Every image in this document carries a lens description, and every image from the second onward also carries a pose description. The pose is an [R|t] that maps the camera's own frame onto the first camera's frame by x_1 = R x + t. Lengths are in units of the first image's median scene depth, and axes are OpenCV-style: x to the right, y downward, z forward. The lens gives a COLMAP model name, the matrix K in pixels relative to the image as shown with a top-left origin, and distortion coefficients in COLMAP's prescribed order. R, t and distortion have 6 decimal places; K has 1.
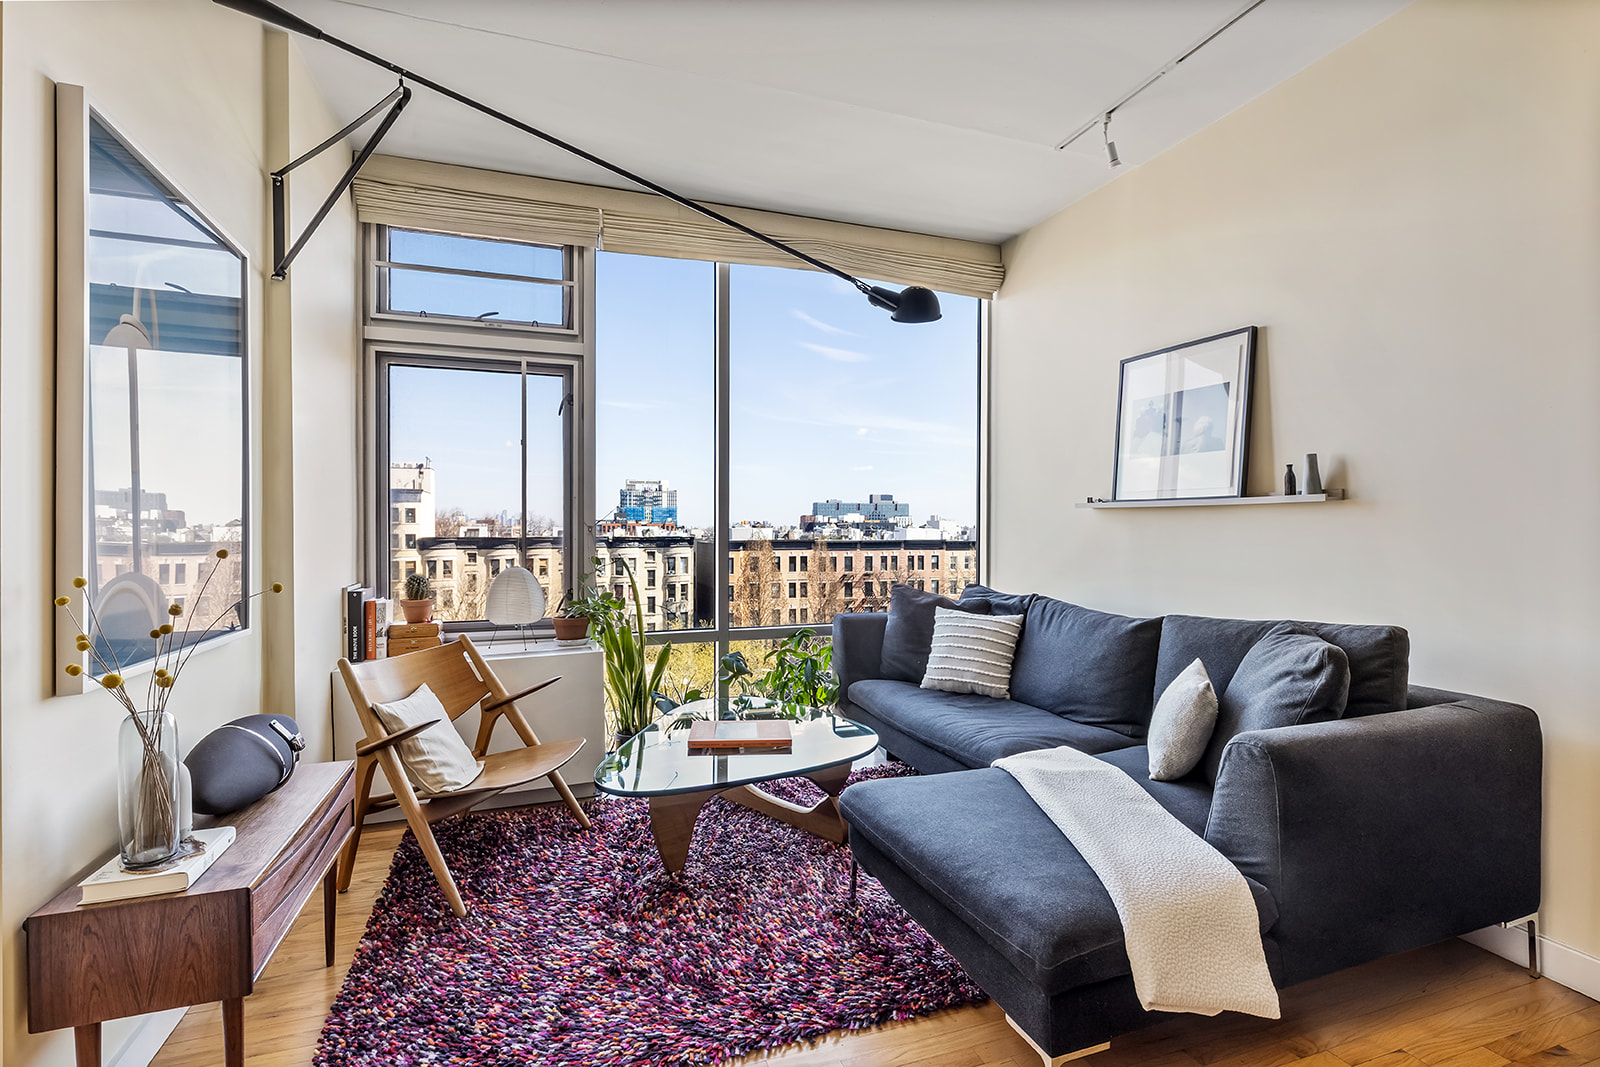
lens RADIAL K [[758.9, 0, 814.2], [0, 758.9, 534.8], [0, 0, 1]] dist [0.001403, -0.001546]
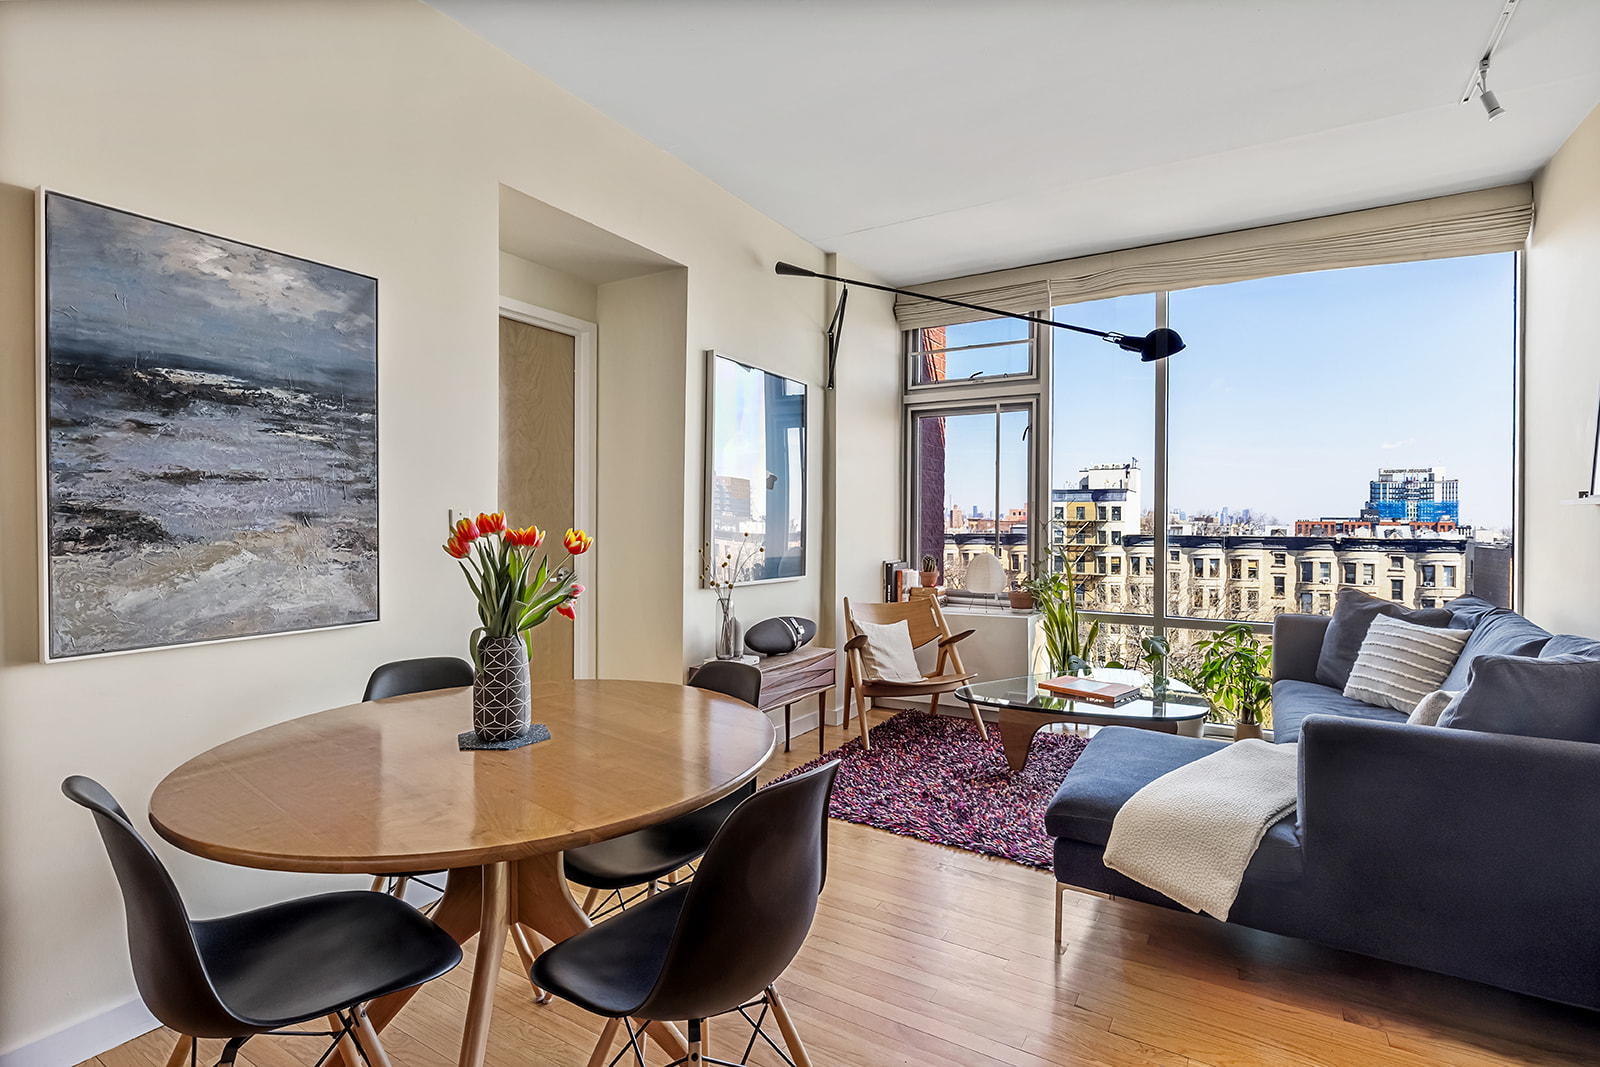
lens RADIAL K [[758.9, 0, 793.0], [0, 758.9, 526.7], [0, 0, 1]] dist [0.001403, -0.001546]
pose [[0.616406, 0.008901, -0.787378, 0.462723], [-0.015100, 0.999886, -0.000518, 0.000265], [0.787284, 0.012209, 0.616470, -0.134538]]
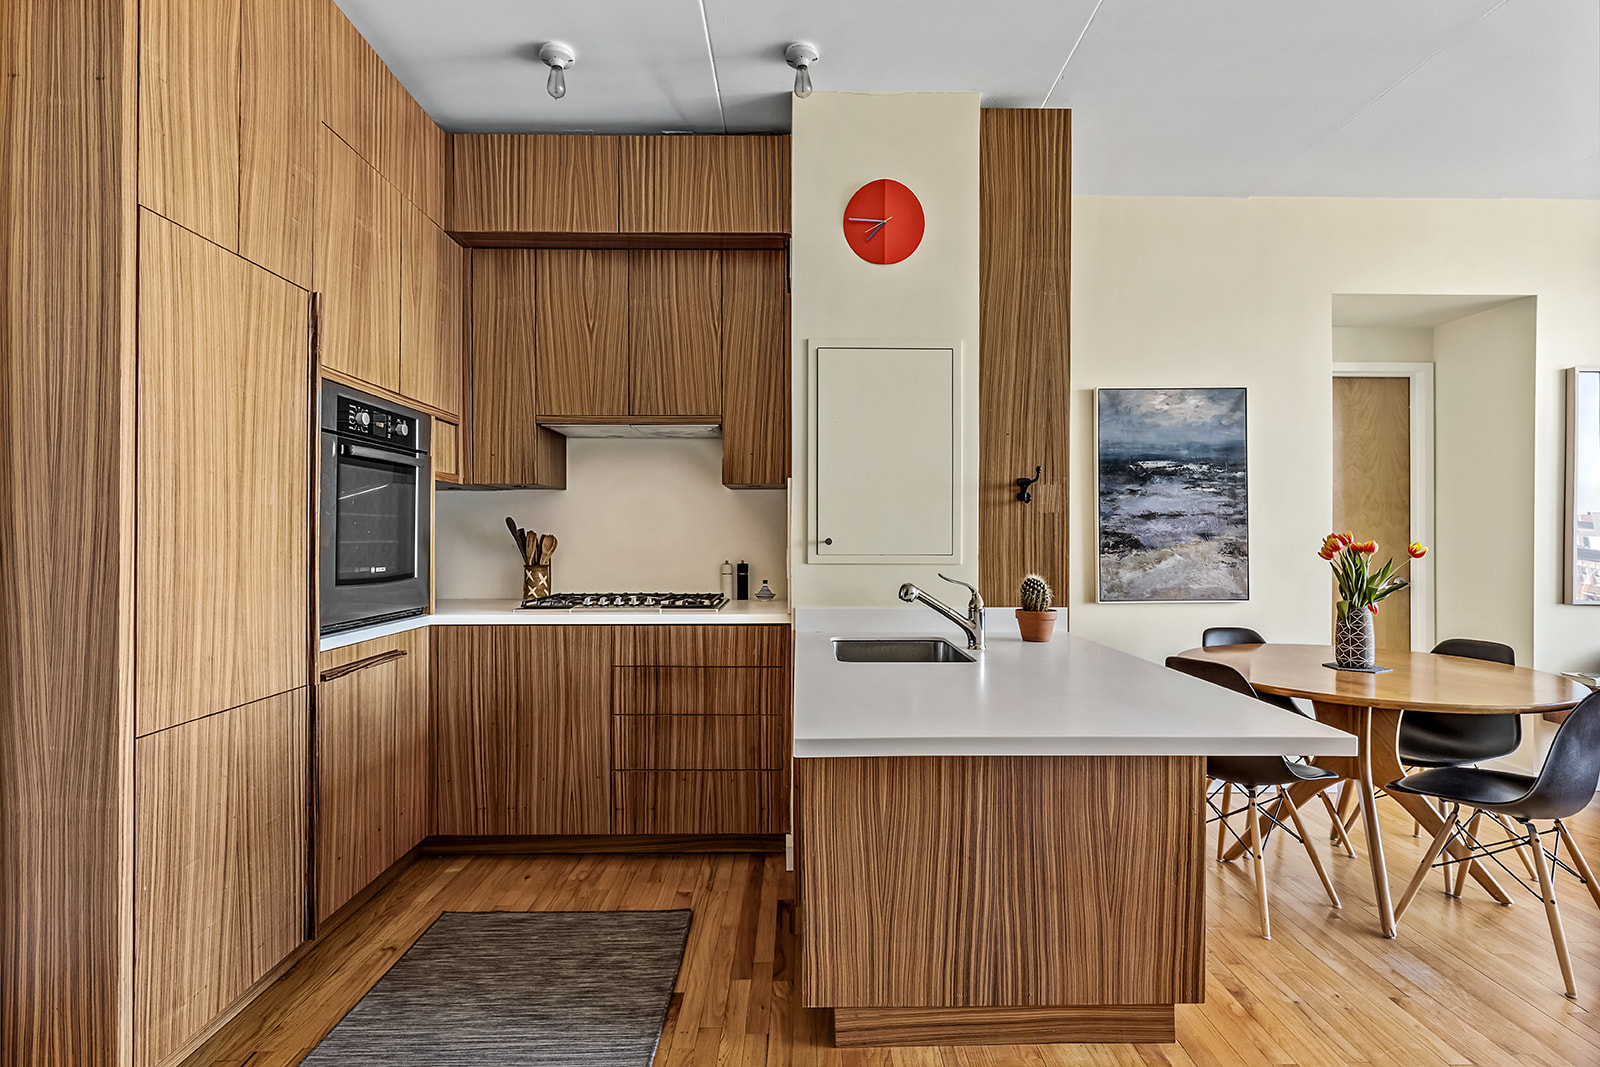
lens RADIAL K [[758.9, 0, 804.8], [0, 758.9, 528.5], [0, 0, 1]] dist [0.001403, -0.001546]
pose [[-0.318547, -0.008766, -0.947867, 0.823545], [-0.012319, 0.999911, -0.005107, 0.000213], [0.947827, 0.010050, -0.318626, -0.233347]]
